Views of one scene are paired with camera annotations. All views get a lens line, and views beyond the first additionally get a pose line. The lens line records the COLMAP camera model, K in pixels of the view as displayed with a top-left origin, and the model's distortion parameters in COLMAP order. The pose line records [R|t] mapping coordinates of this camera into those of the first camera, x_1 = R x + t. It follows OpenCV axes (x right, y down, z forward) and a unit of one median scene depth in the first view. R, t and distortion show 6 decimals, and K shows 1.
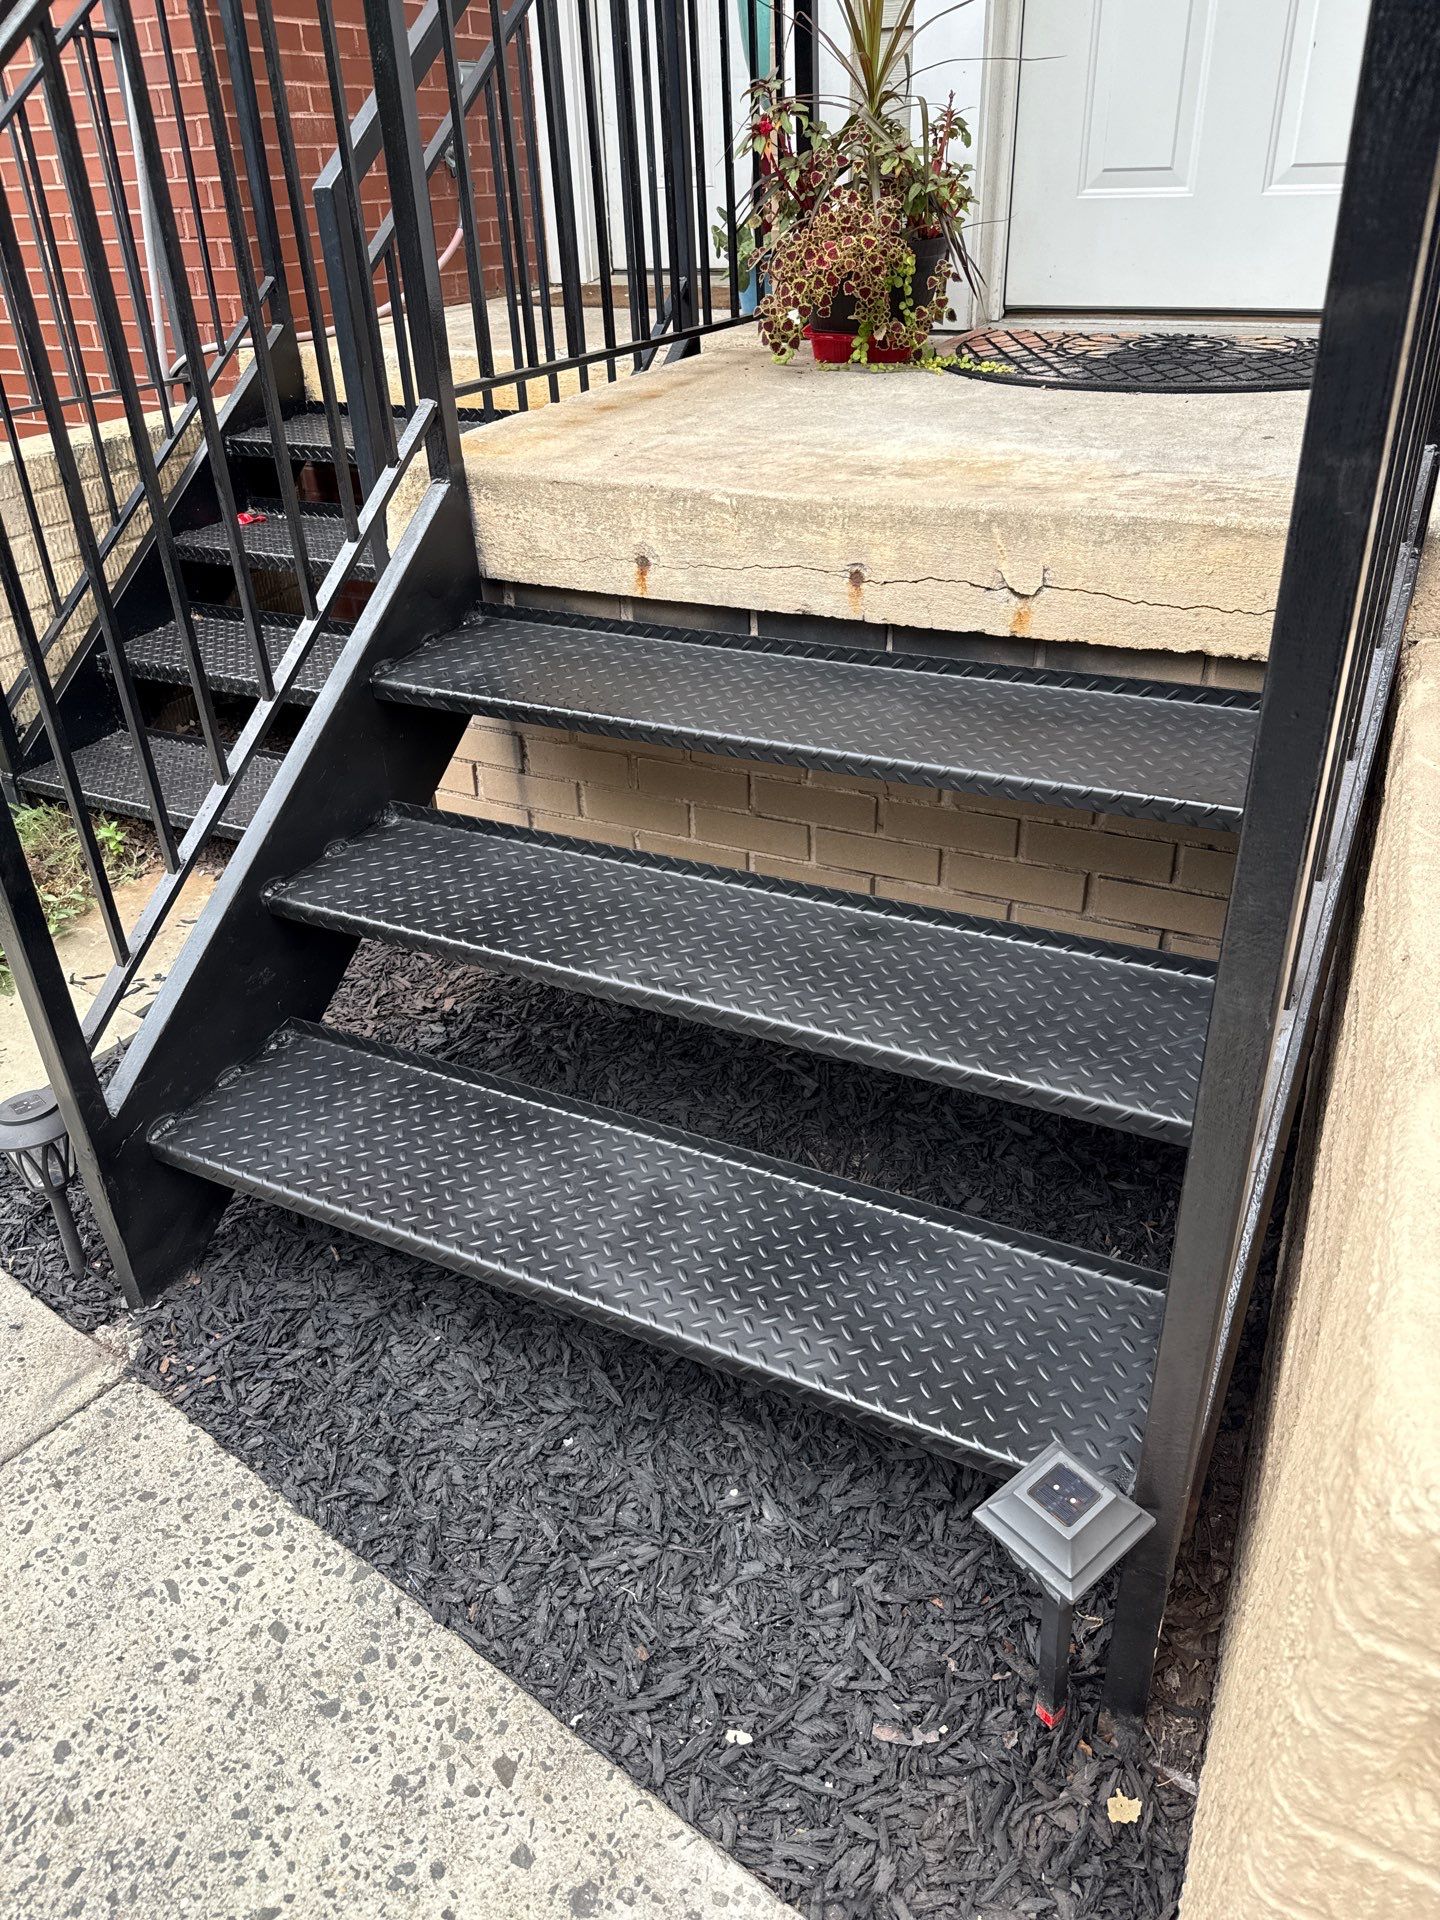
lens RADIAL K [[1354.6, 0, 728.0], [0, 1354.6, 956.7], [0, 0, 1]] dist [0.000259, -0.013220]
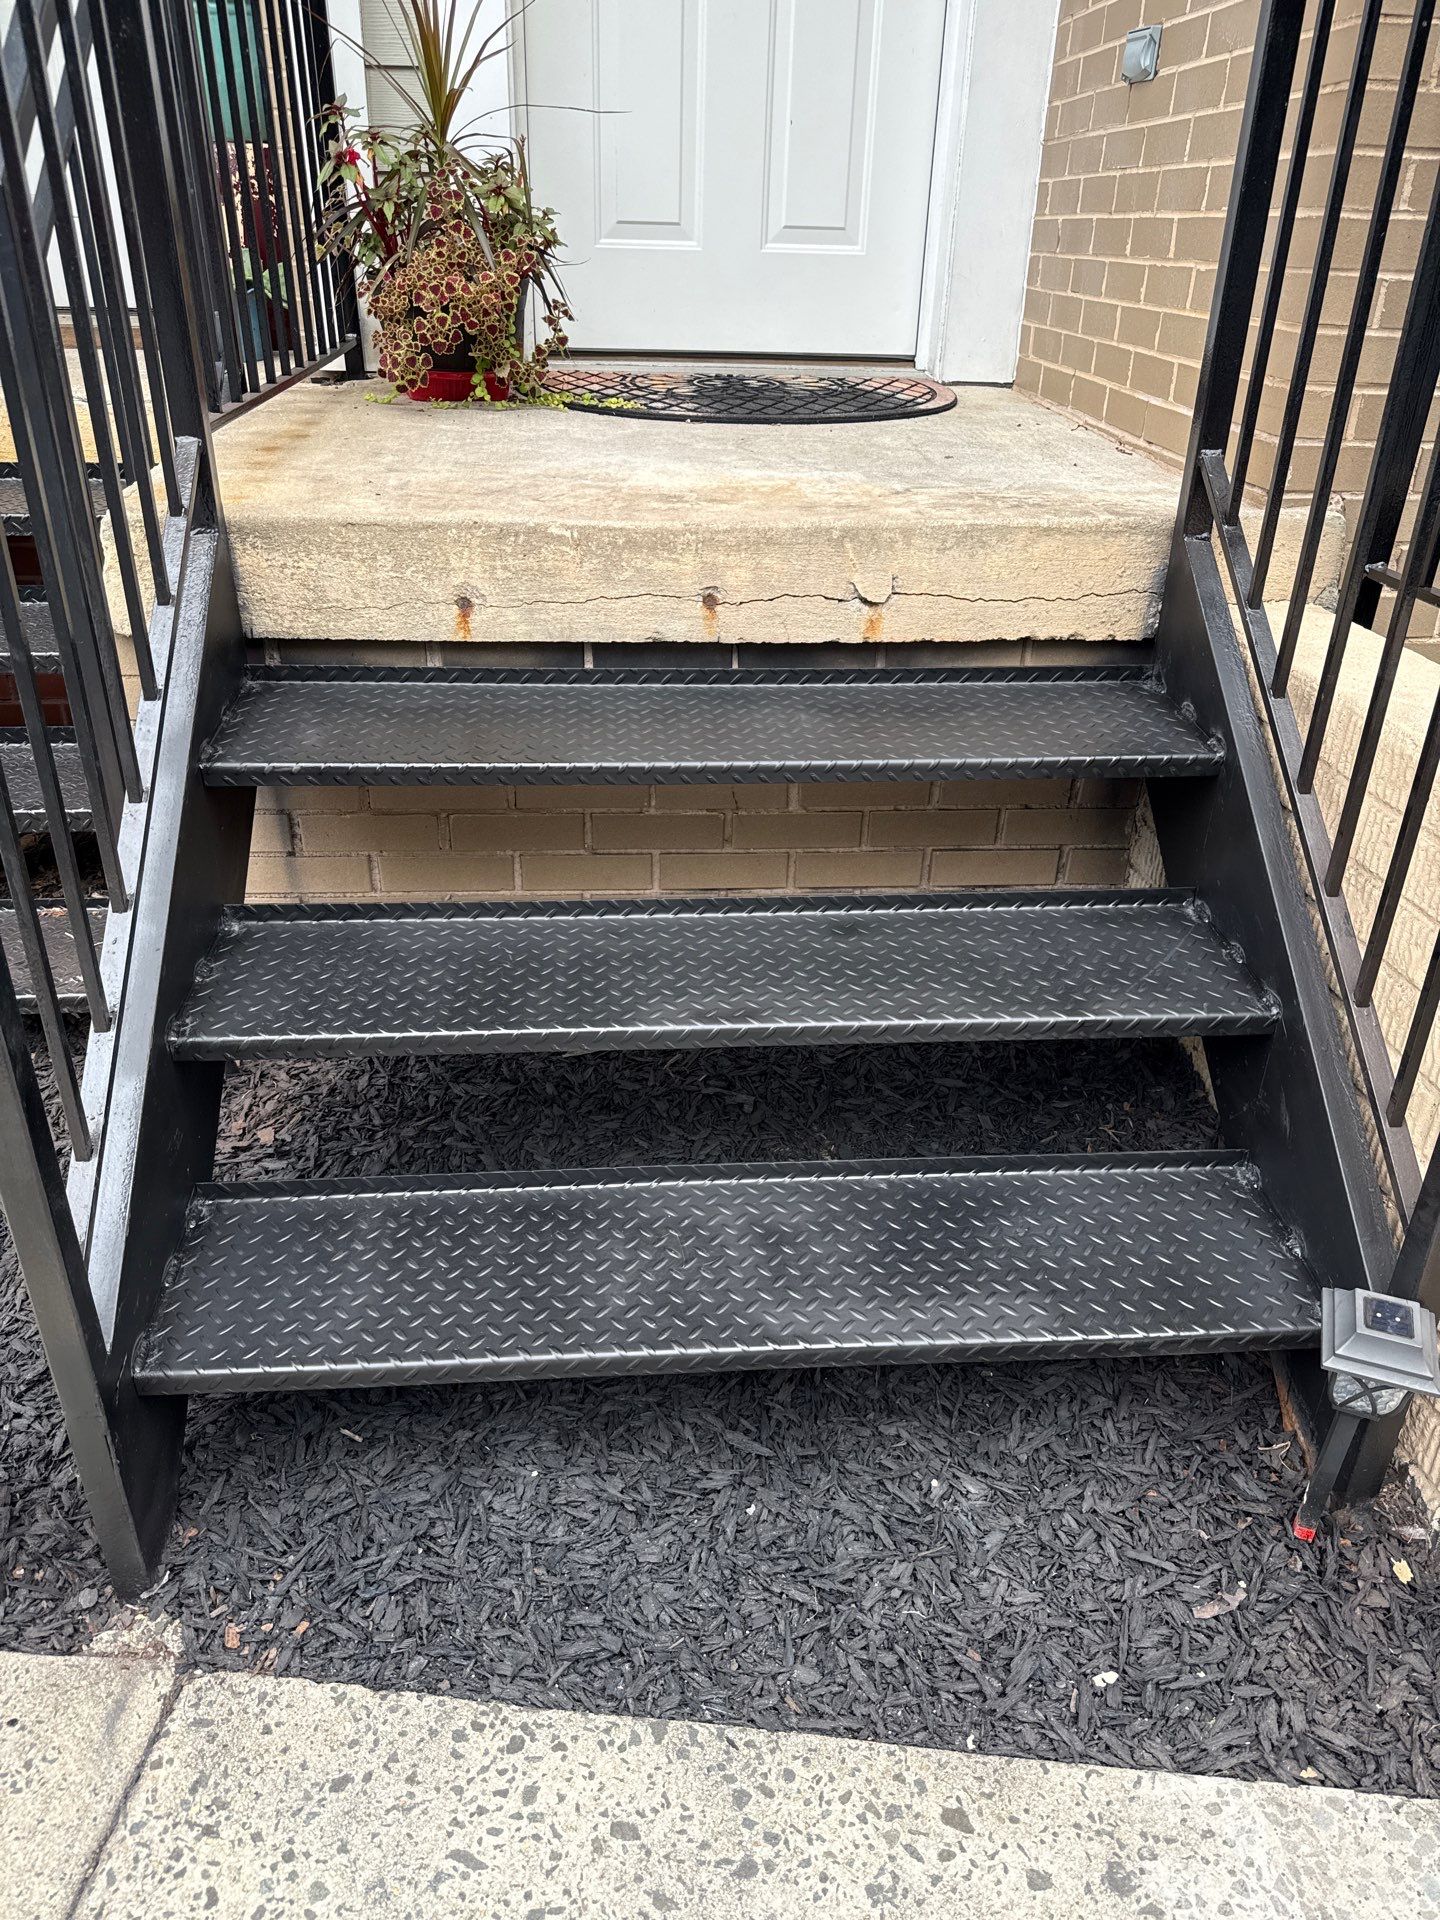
lens RADIAL K [[1354.6, 0, 721.8], [0, 1354.6, 955.2], [0, 0, 1]] dist [0.000259, -0.013220]
pose [[0.846372, -0.200974, 0.493218, -0.501749], [0.218198, 0.975631, 0.023113, -0.044509], [-0.485844, 0.088057, 0.869599, 0.144676]]
